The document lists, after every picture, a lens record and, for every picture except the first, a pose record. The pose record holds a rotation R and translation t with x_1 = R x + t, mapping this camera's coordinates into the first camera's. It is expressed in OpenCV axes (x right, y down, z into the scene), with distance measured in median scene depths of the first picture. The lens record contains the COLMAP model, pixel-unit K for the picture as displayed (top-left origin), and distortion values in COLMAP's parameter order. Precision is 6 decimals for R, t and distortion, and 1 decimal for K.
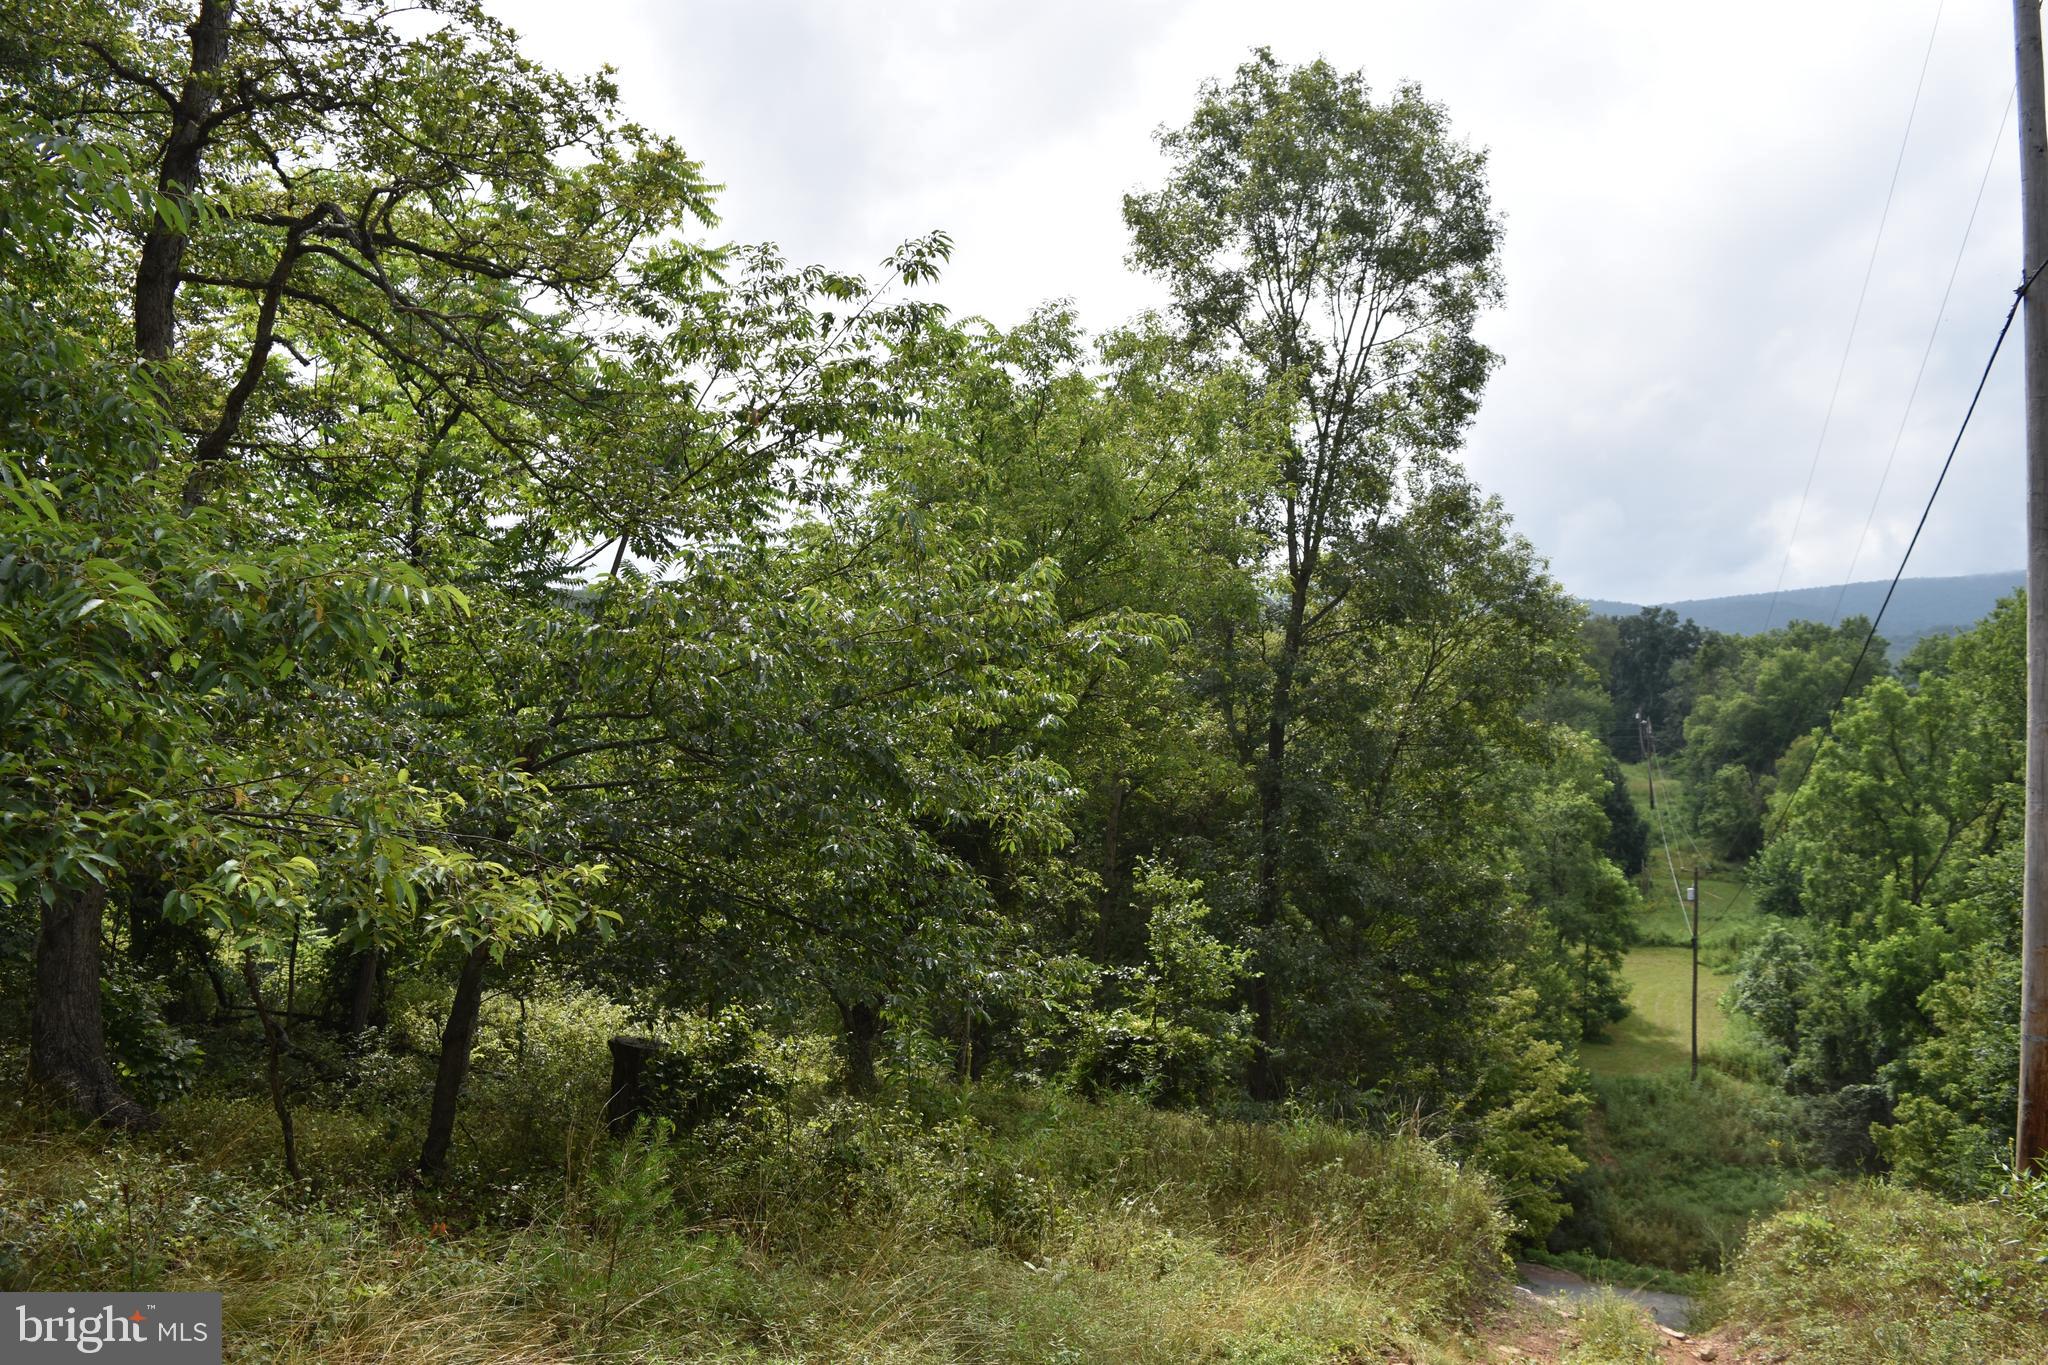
lens RADIAL K [[1603.5, 0, 1024.0], [0, 1603.5, 682.5], [0, 0, 1]] dist [-0.086999, 0.017134]
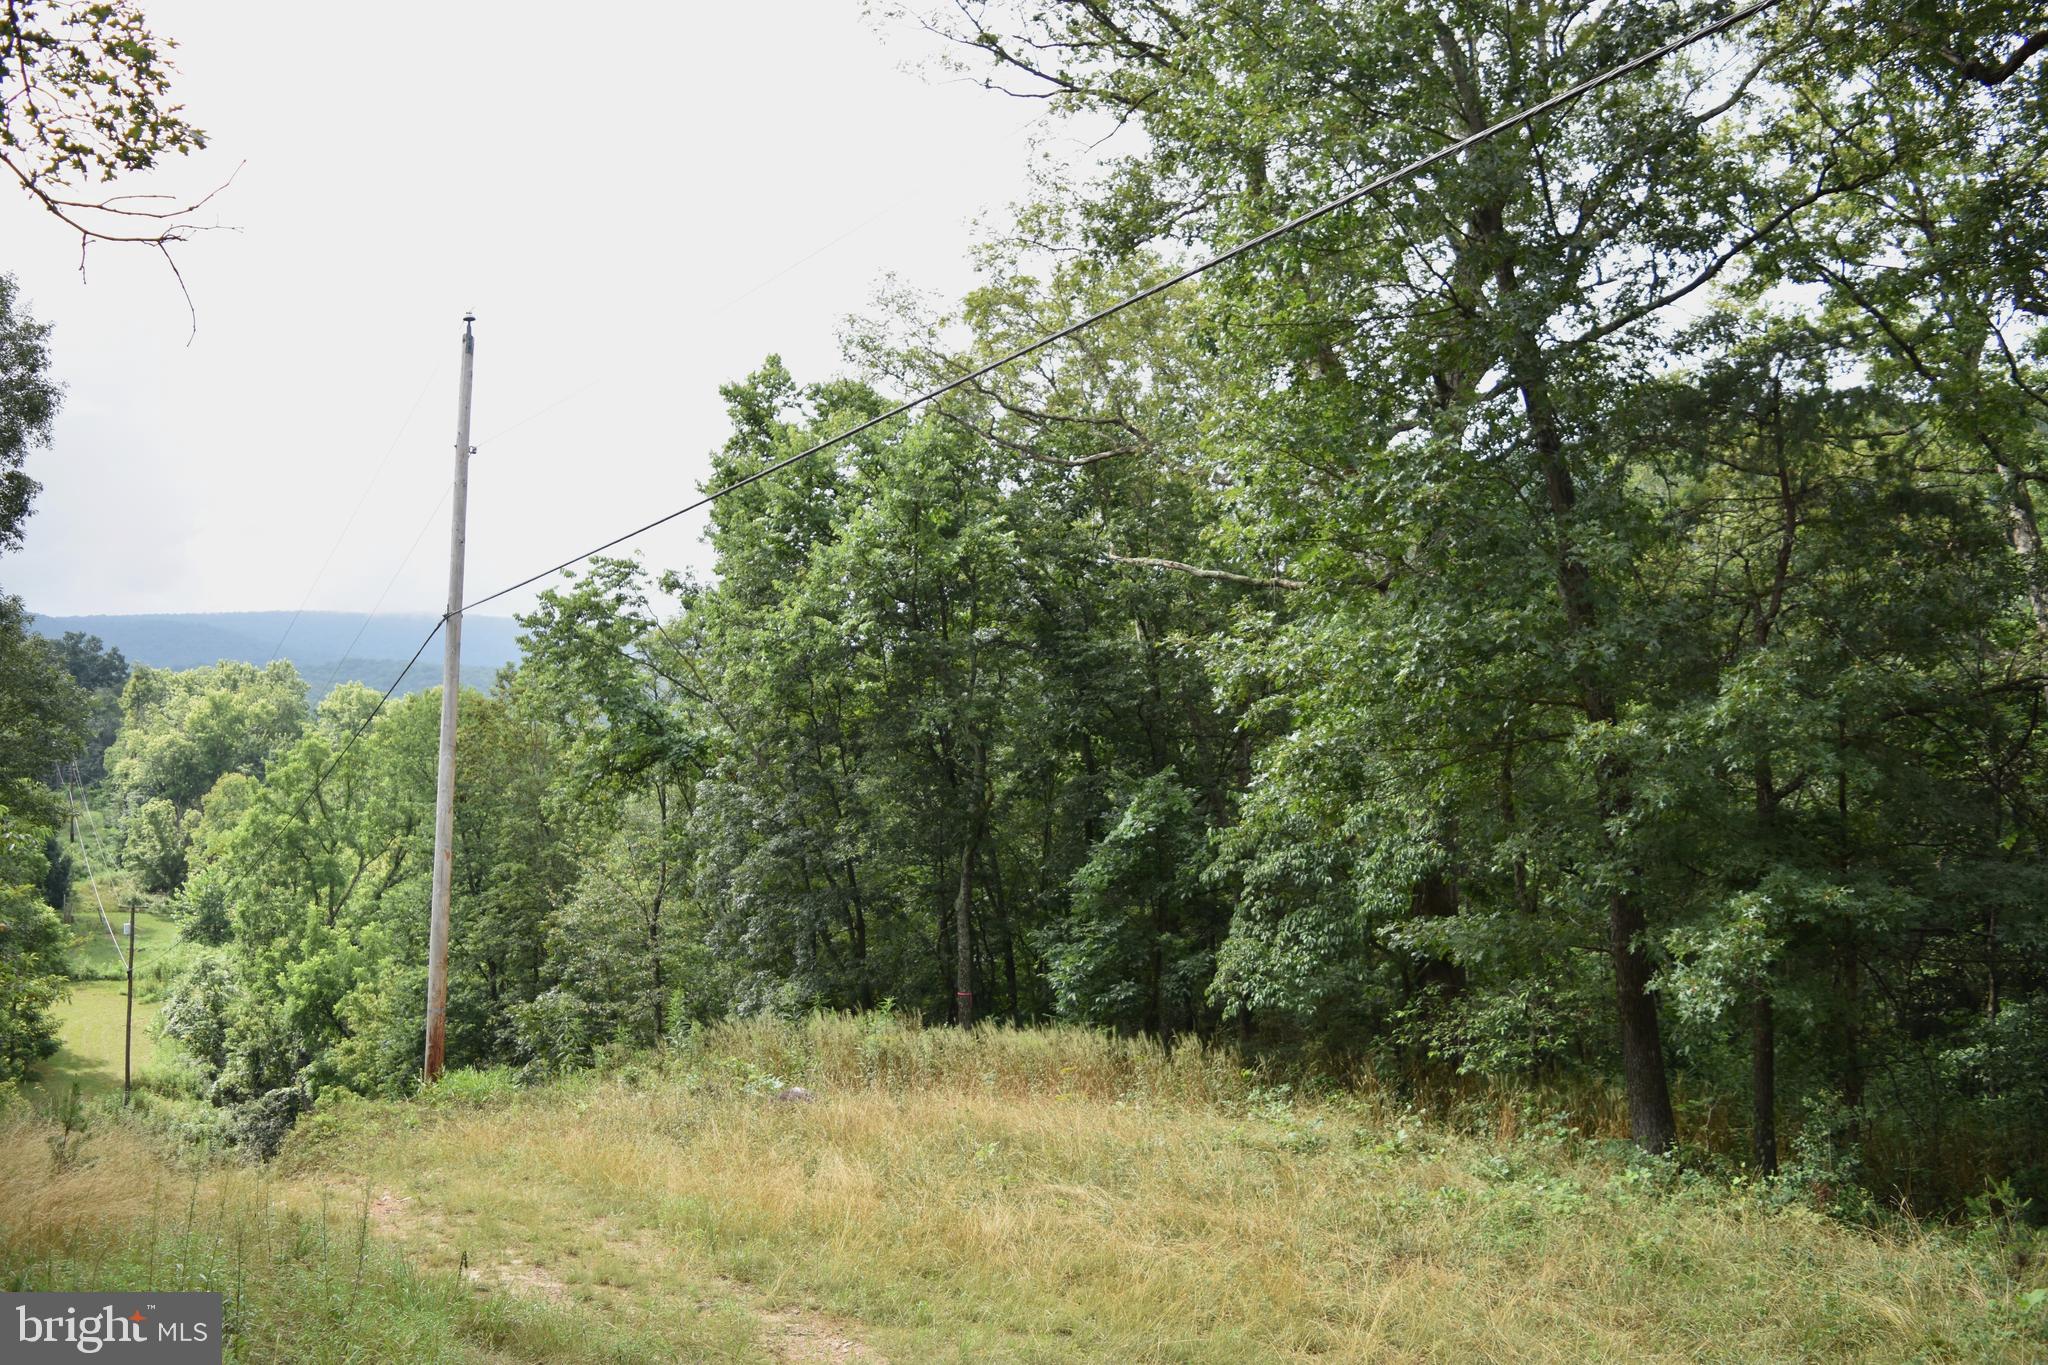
lens RADIAL K [[1601.8, 0, 1021.6], [0, 1601.8, 679.8], [0, 0, 1]] dist [-0.099205, 0.026420]
pose [[0.591830, 0.052779, 0.804333, -0.090557], [-0.039274, 0.998557, -0.036626, -0.024430], [-0.805105, -0.009913, 0.593049, -0.132590]]
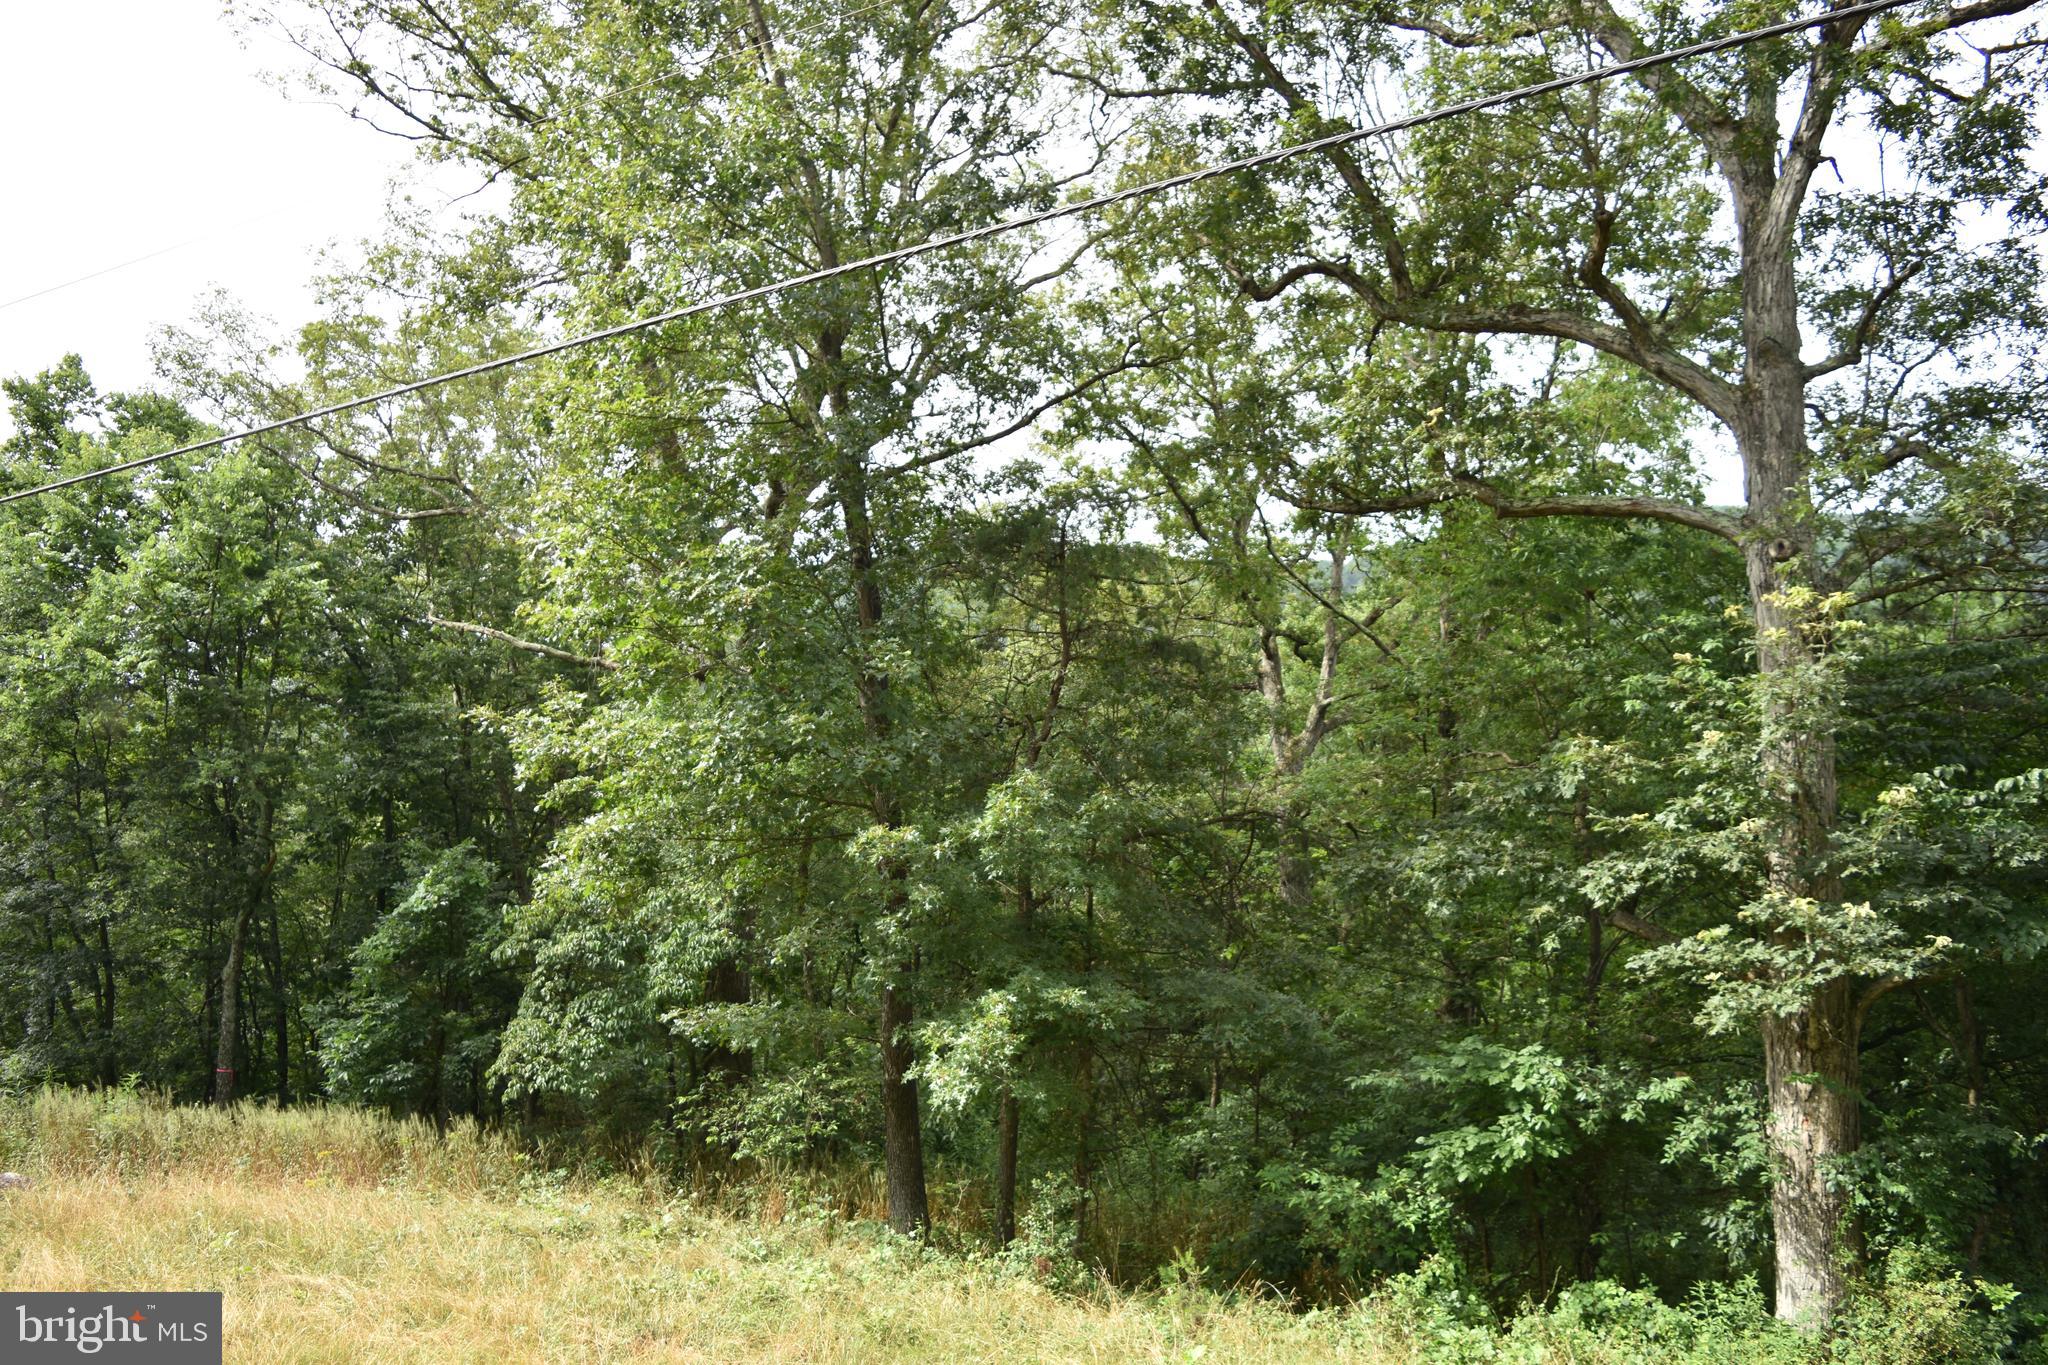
lens RADIAL K [[1601.8, 0, 1021.6], [0, 1601.8, 679.8], [0, 0, 1]] dist [-0.099205, 0.026420]
pose [[0.213490, 0.133675, 0.967757, -0.094210], [-0.096859, 0.988610, -0.115188, -0.025823], [-0.972132, -0.069145, 0.224006, -0.138667]]
